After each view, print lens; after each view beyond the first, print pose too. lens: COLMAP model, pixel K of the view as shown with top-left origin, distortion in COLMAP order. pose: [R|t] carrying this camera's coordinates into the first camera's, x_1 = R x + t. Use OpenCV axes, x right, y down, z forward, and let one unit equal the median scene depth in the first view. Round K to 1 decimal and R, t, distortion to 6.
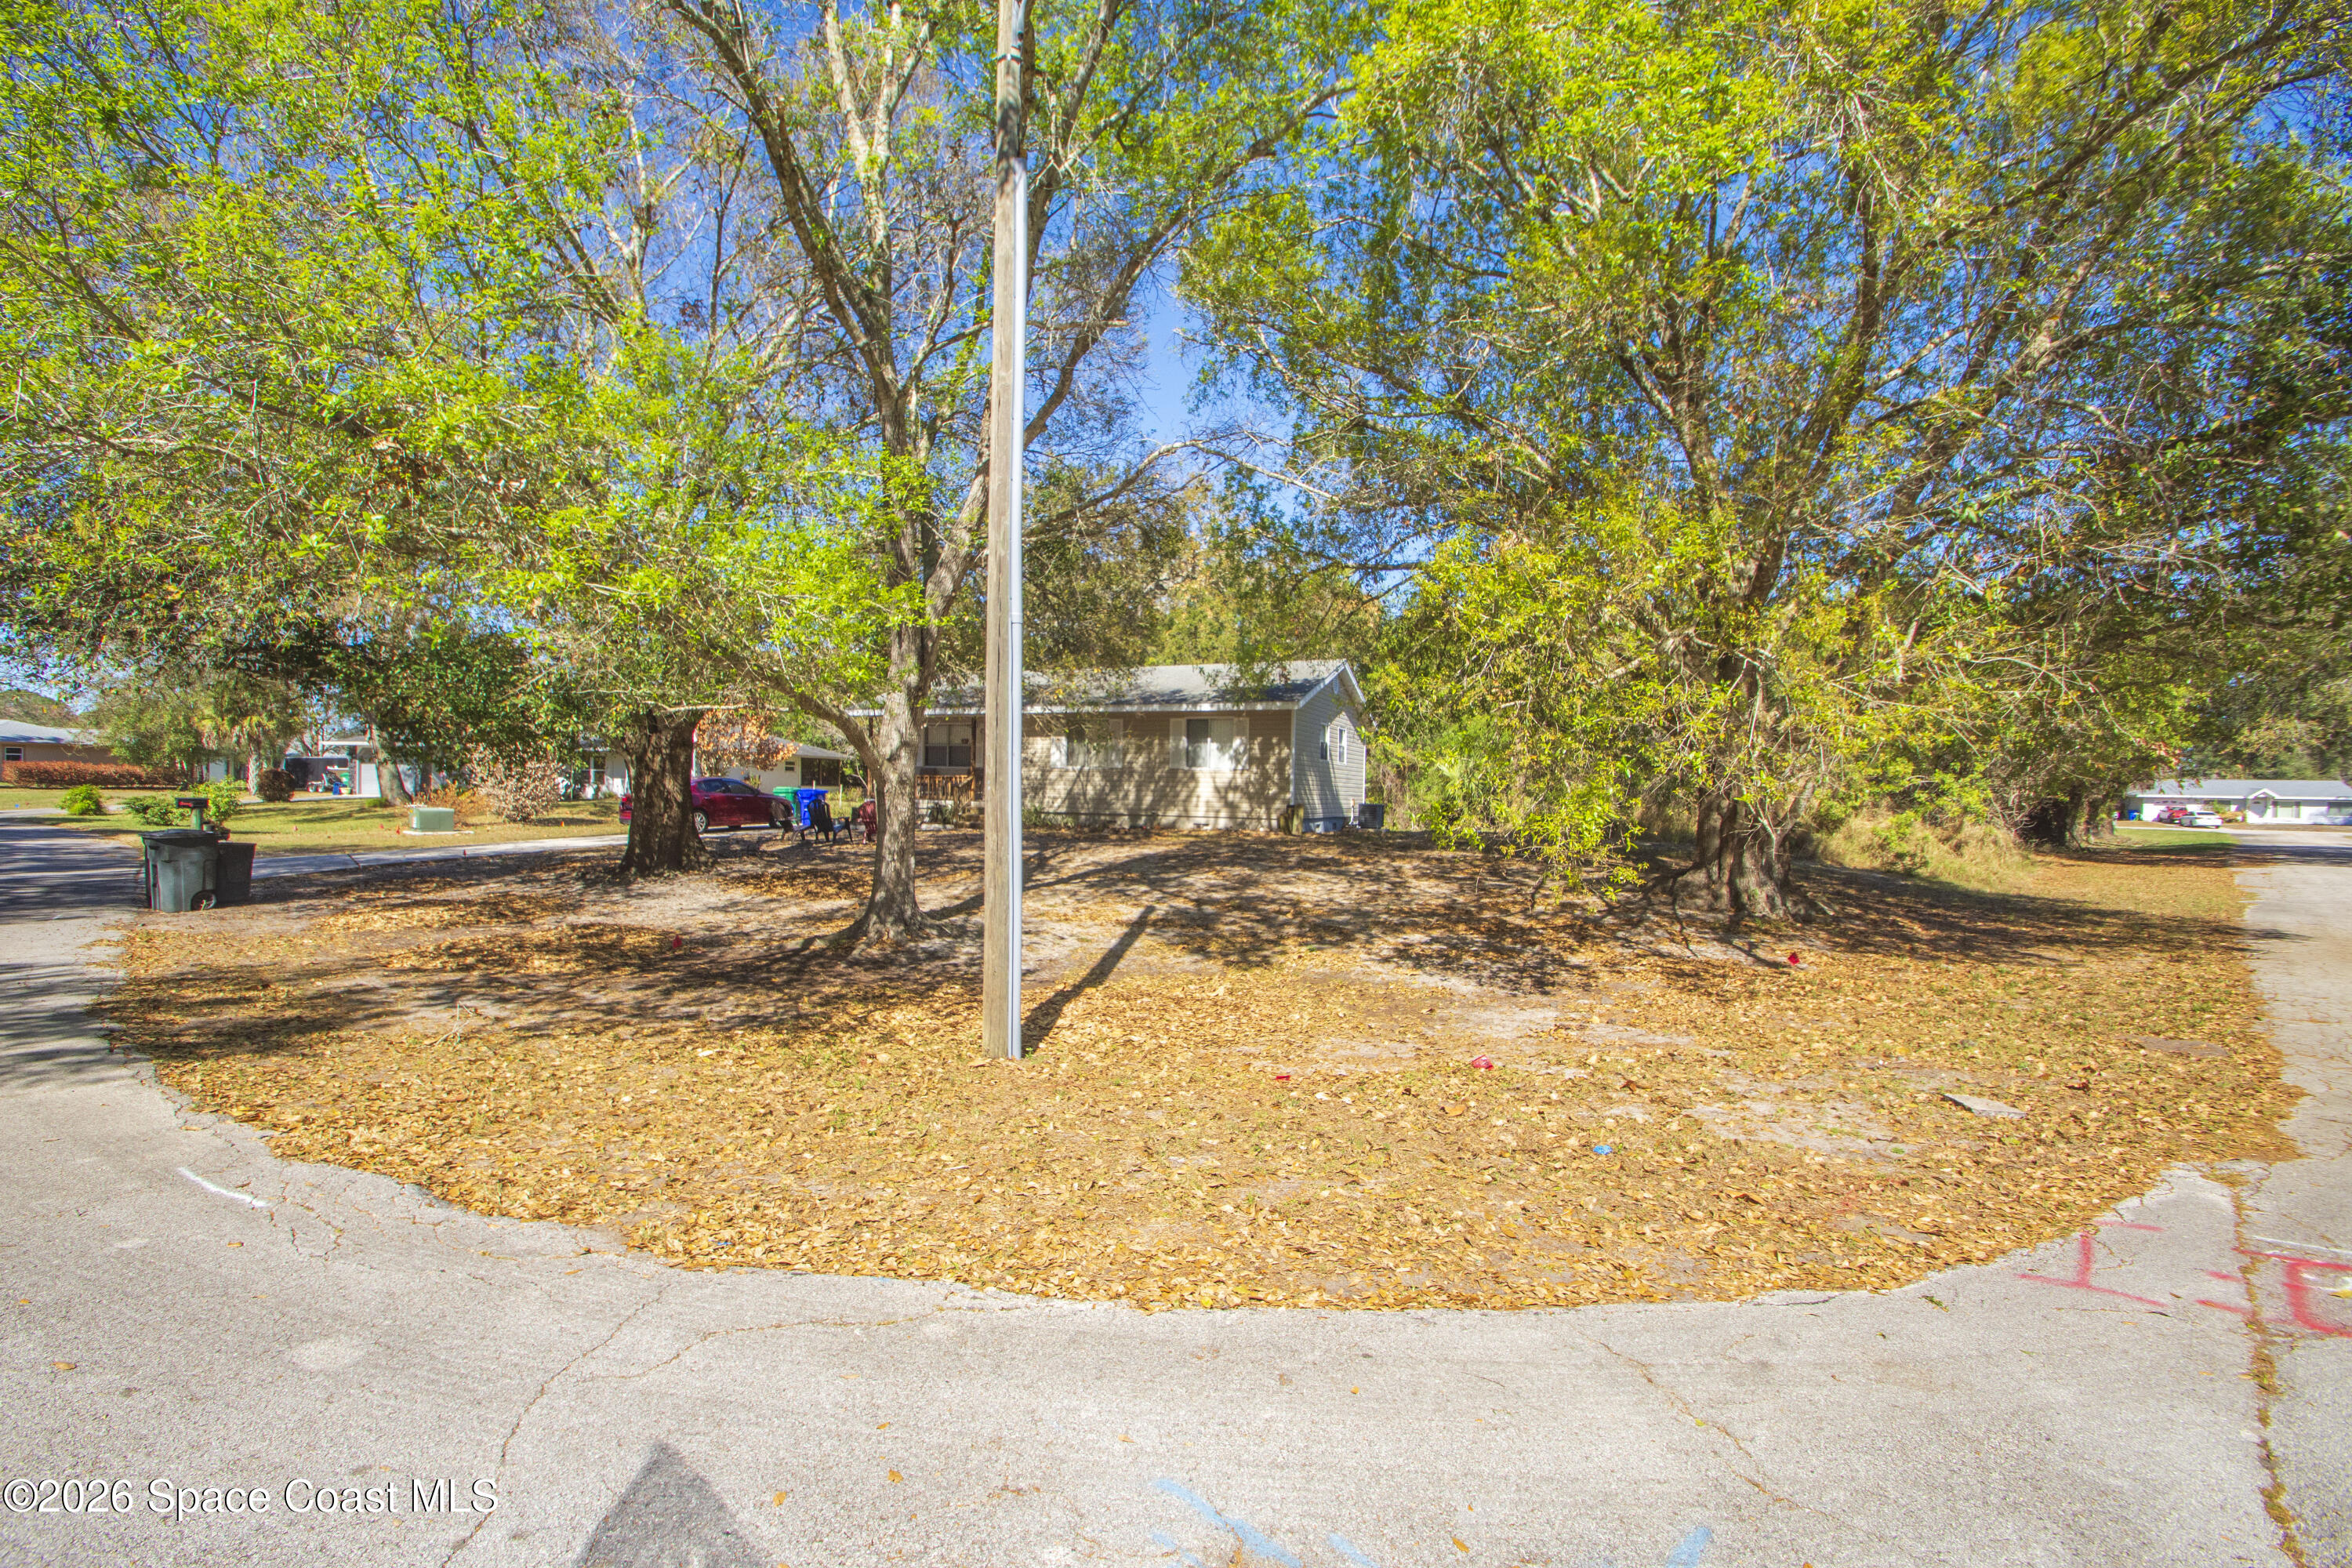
lens RADIAL K [[1046.2, 0, 1176.8], [0, 1046.2, 800.6], [0, 0, 1]] dist [0.001996, -0.009071]
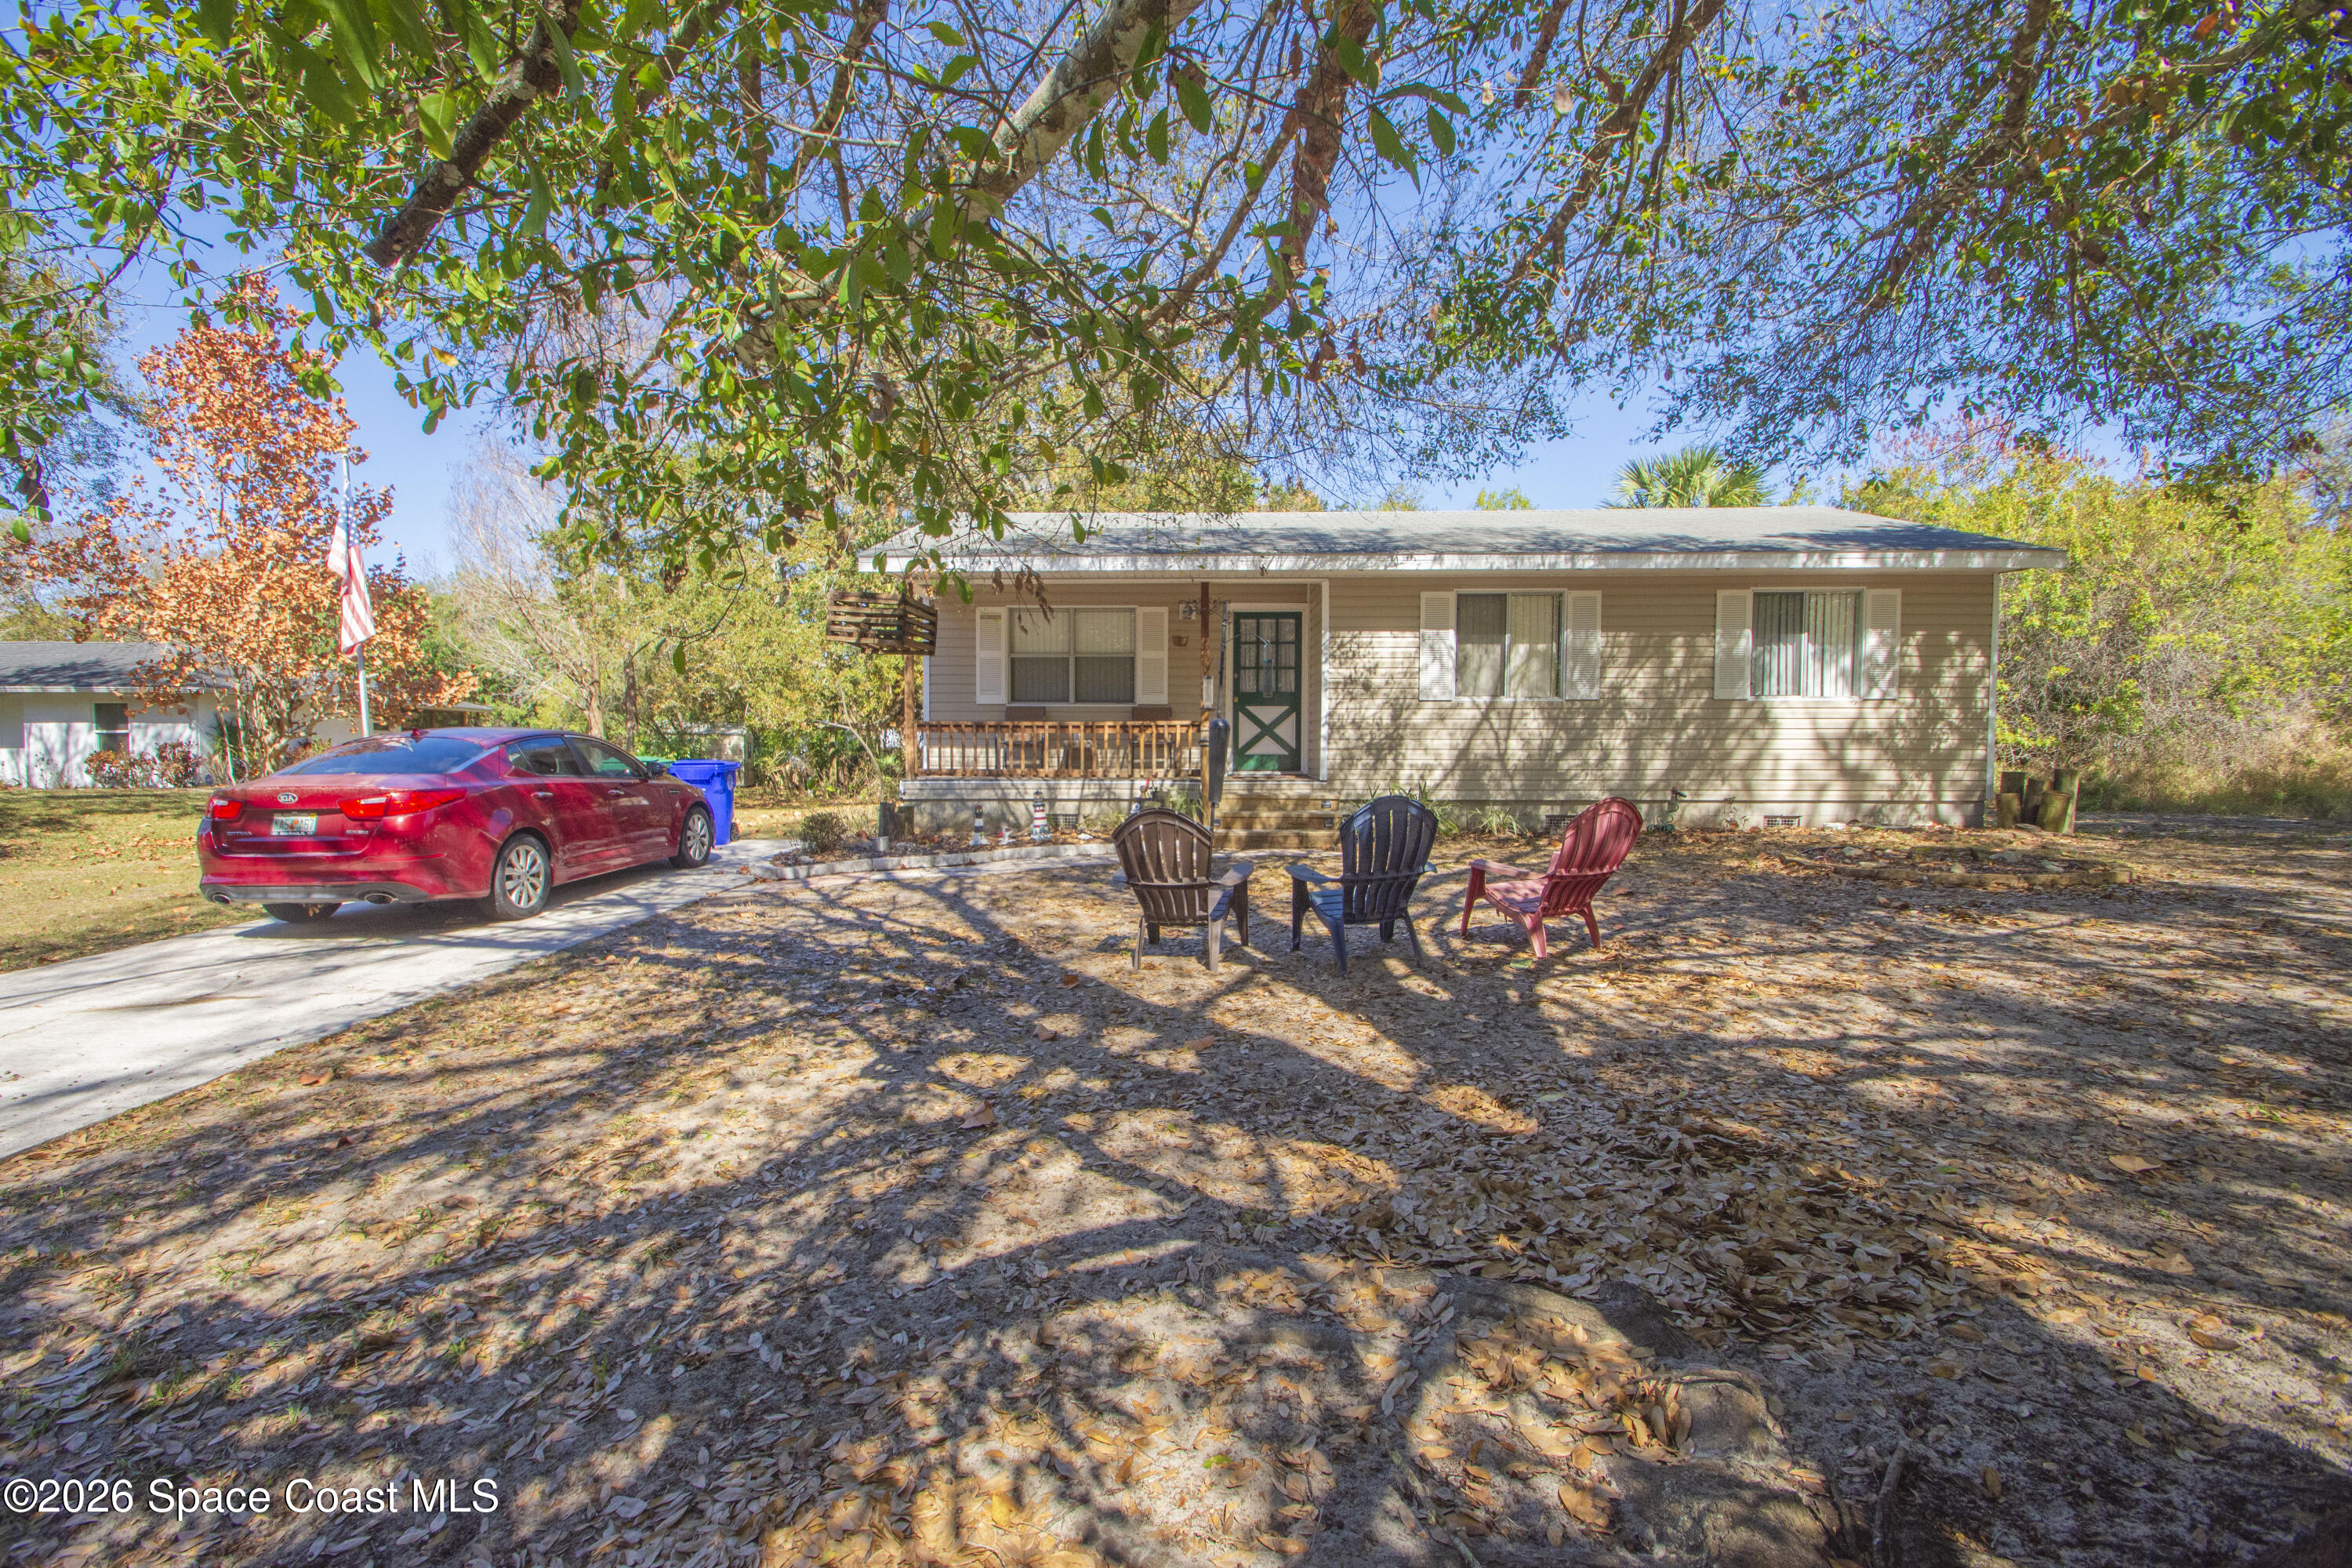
lens RADIAL K [[1046.2, 0, 1176.8], [0, 1046.2, 800.6], [0, 0, 1]] dist [0.001996, -0.009071]
pose [[0.927537, -0.035731, 0.372018, -0.416484], [0.021341, 0.998859, 0.042728, -0.010652], [-0.373120, -0.031693, 0.927241, 0.683372]]
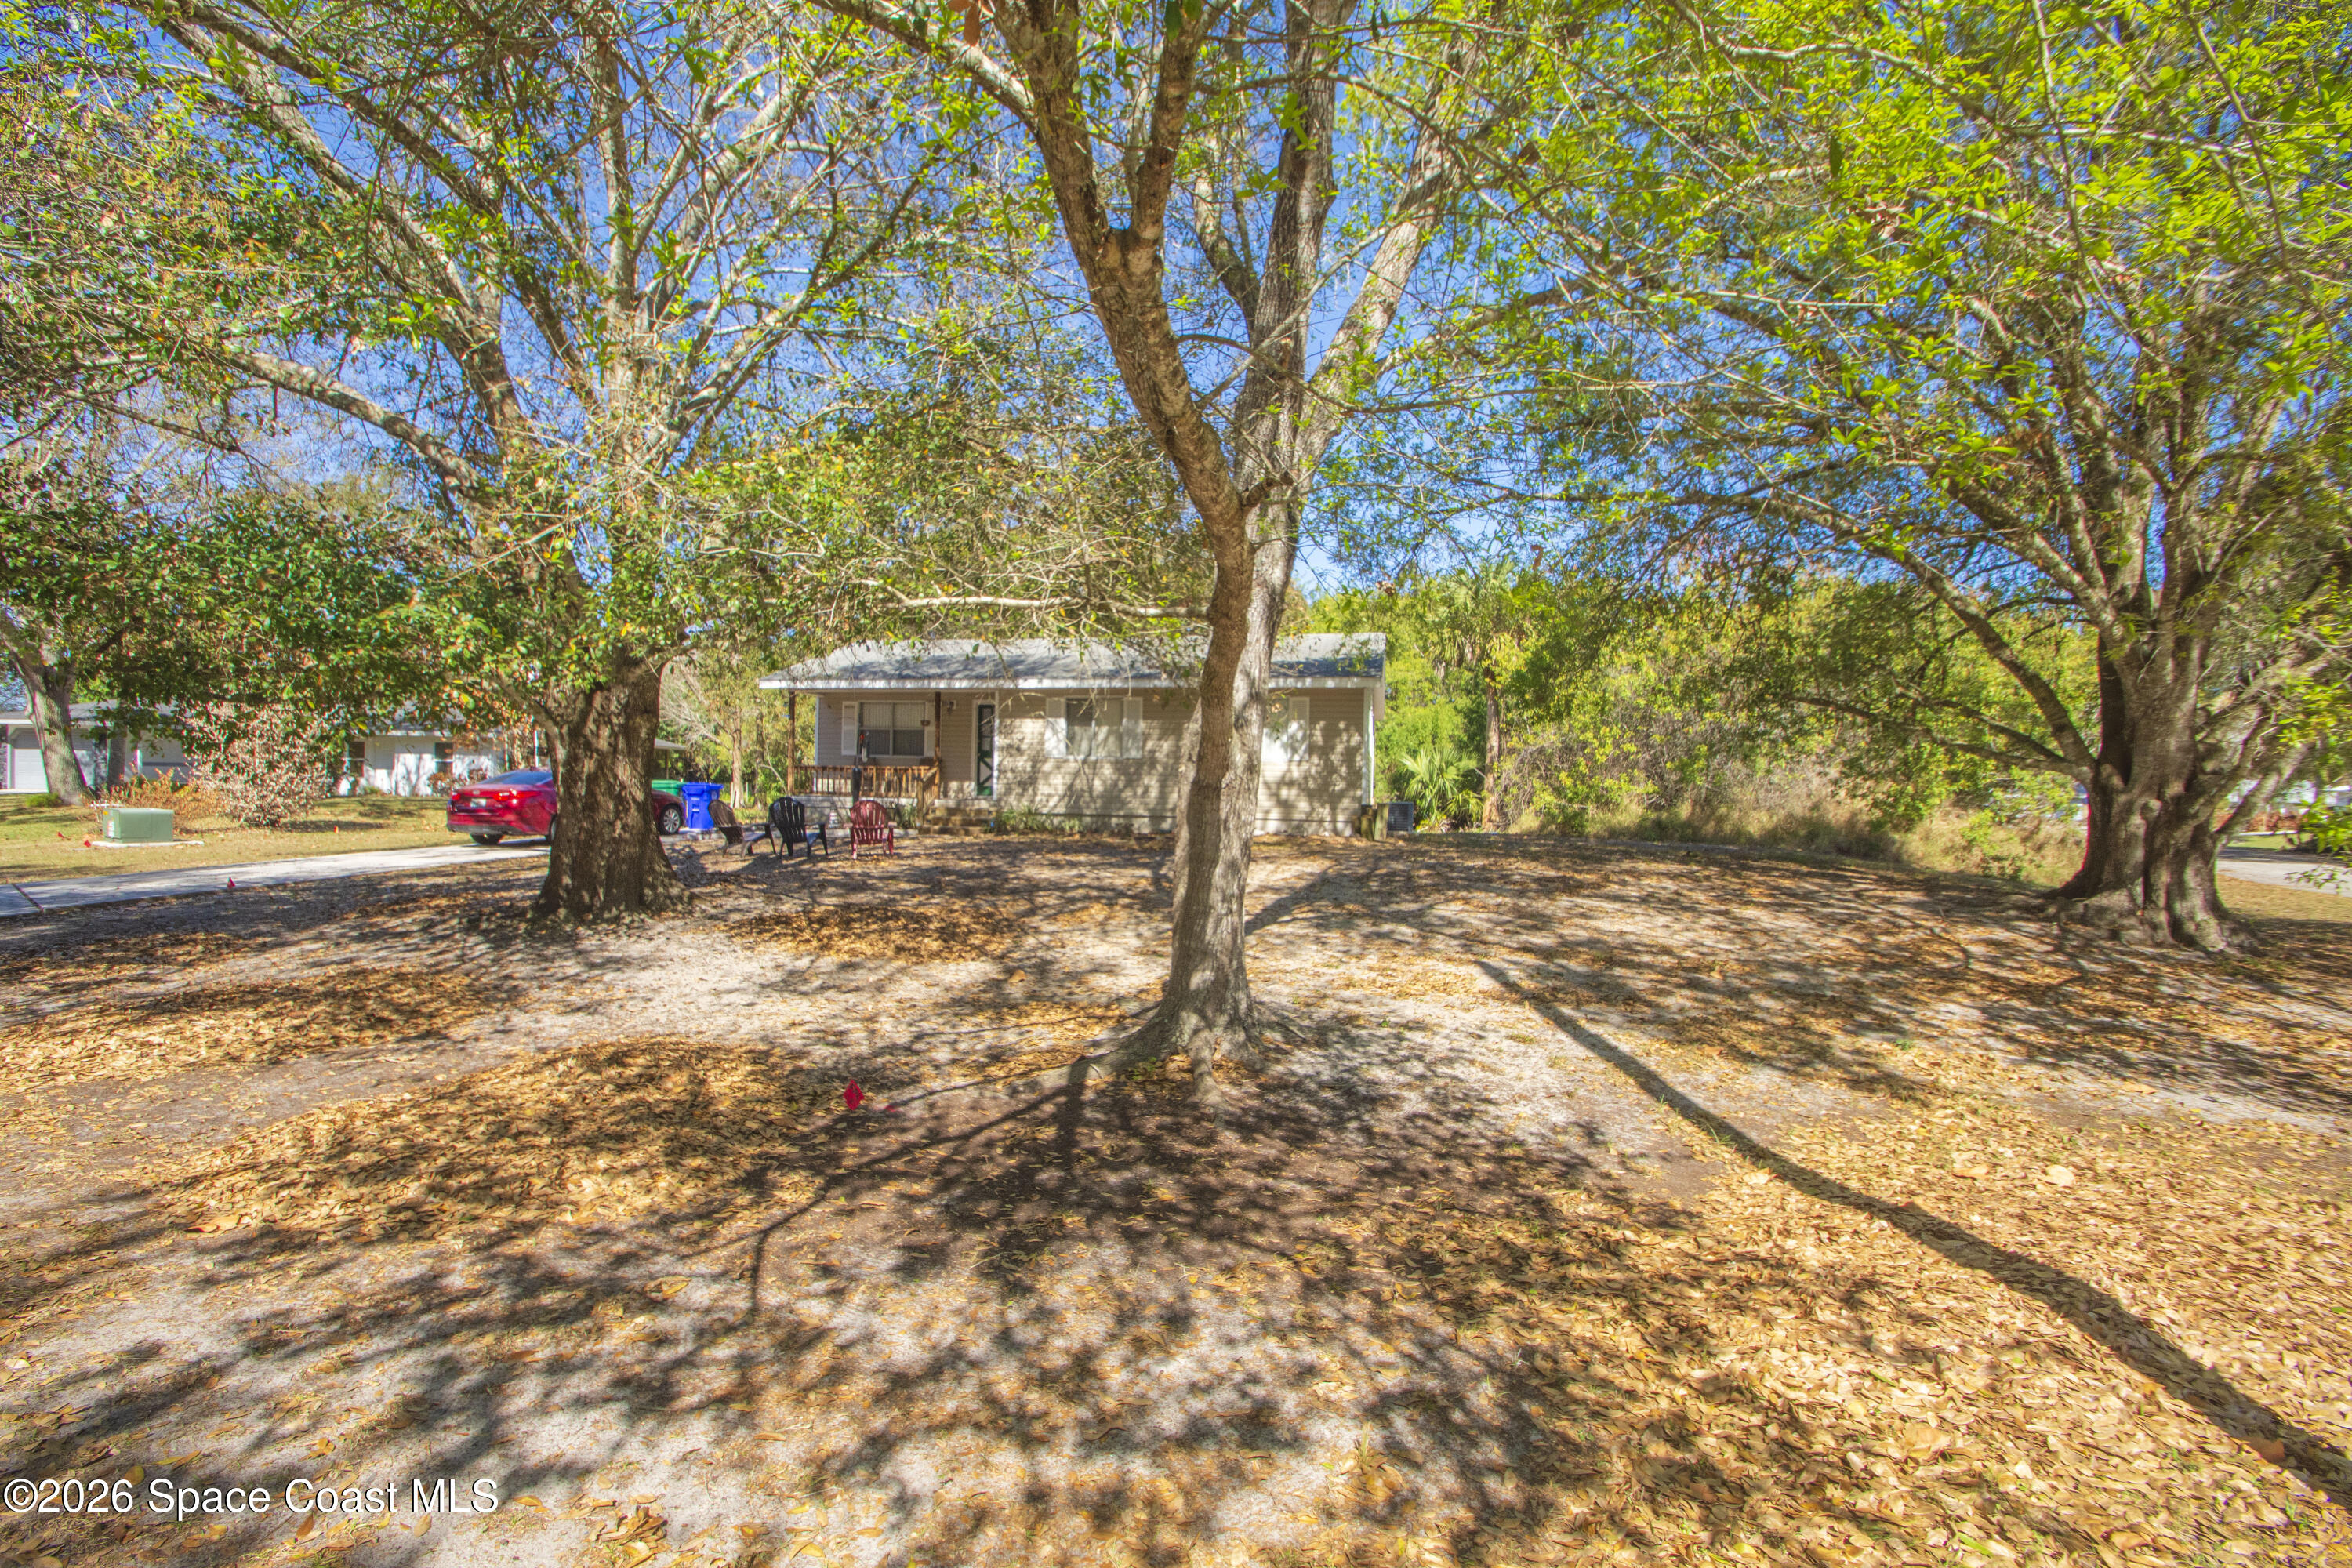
lens RADIAL K [[1046.2, 0, 1176.8], [0, 1046.2, 800.6], [0, 0, 1]] dist [0.001996, -0.009071]
pose [[0.983008, -0.000650, 0.183560, -0.183258], [-0.000059, 0.999993, 0.003852, -0.001350], [-0.183561, -0.003798, 0.983001, 0.217161]]
